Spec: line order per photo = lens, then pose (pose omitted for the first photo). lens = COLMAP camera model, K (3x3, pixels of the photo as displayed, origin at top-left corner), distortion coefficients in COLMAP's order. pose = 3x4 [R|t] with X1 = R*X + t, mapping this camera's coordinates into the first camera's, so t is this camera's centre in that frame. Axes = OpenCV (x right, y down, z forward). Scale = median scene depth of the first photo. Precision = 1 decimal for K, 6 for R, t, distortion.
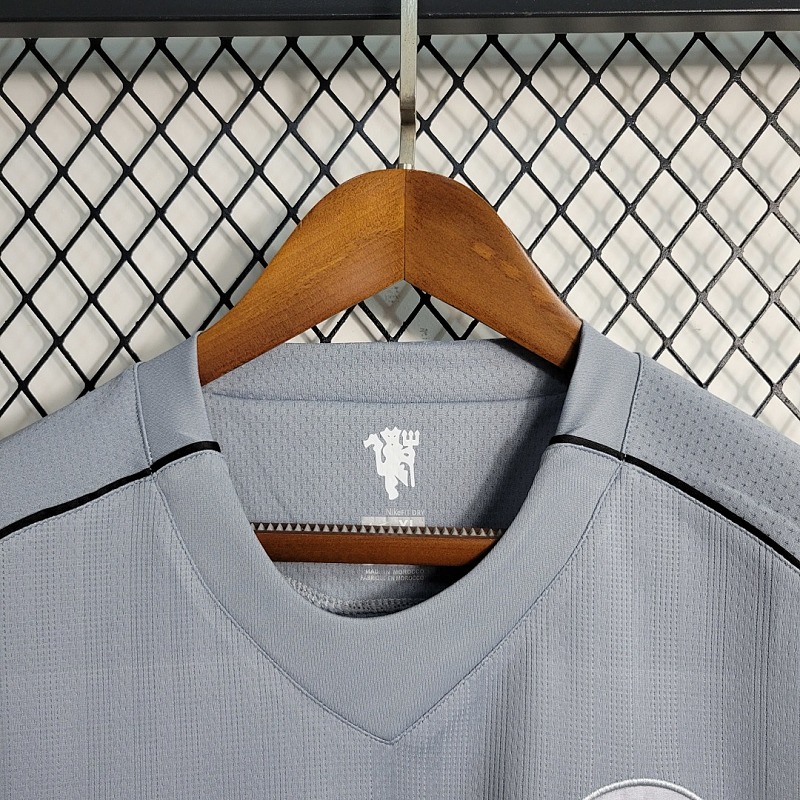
lens RADIAL K [[827.9, 0, 398.9], [0, 827.9, 402.6], [0, 0, 1]] dist [0.001196, 0.000000]
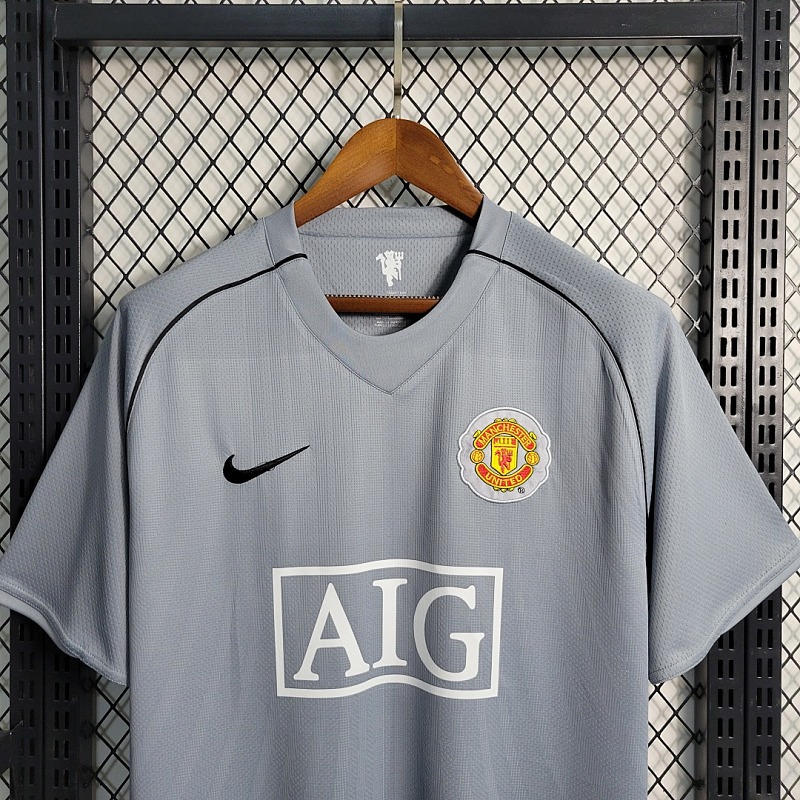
lens RADIAL K [[827.9, 0, 396.3], [0, 827.9, 401.4], [0, 0, 1]] dist [0.001196, 0.000000]
pose [[0.999824, -0.004013, 0.018341, -0.028601], [0.002171, 0.995045, 0.099398, 0.180955], [-0.018649, -0.099341, 0.994879, -0.954438]]
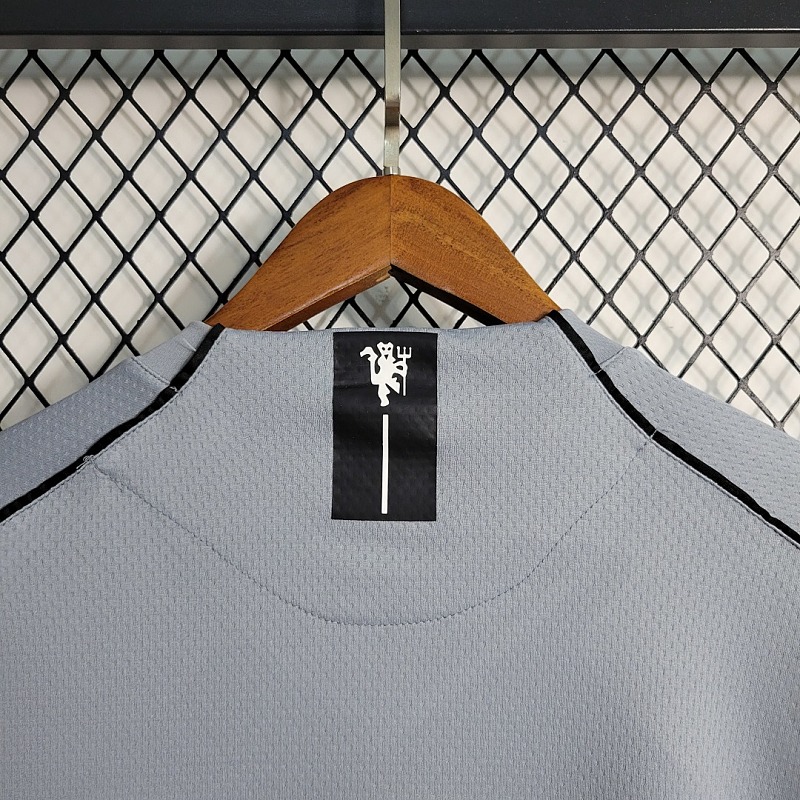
lens RADIAL K [[827.9, 0, 404.7], [0, 827.9, 402.1], [0, 0, 1]] dist [0.001196, 0.000000]
pose [[0.999774, -0.002613, 0.021119, -0.002090], [0.002268, 0.999864, 0.016314, -0.010716], [-0.021159, -0.016263, 0.999644, -0.055232]]
